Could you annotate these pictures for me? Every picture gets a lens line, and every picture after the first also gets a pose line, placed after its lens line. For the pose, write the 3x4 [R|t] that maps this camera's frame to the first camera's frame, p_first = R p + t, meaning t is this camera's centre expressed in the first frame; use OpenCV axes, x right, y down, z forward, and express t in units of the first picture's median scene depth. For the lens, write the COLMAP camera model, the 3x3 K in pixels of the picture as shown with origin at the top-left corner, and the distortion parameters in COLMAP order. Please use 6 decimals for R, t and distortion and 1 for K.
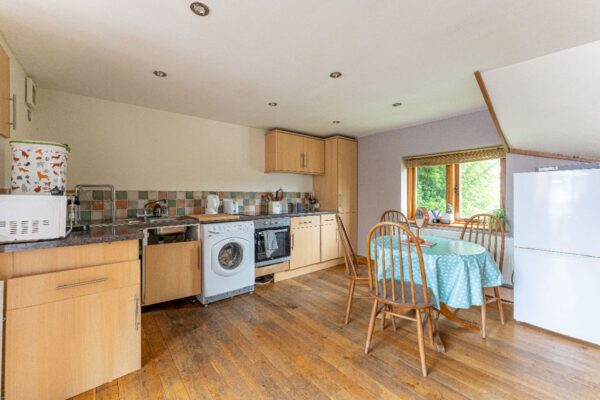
lens RADIAL K [[252.1, 0, 299.2], [0, 252.1, 197.3], [0, 0, 1]] dist [0.000697, 0.000104]
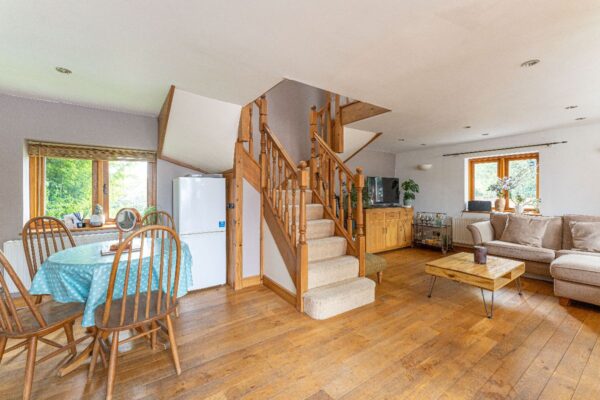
lens RADIAL K [[233.4, 0, 300.0], [0, 233.4, 200.0], [0, 0, 1]] dist [0.000911, 0.000304]
pose [[0.077897, -0.027148, 0.996592, -0.183762], [0.011316, 0.999589, 0.026345, -0.002878], [-0.996897, 0.009225, 0.078172, 0.215728]]
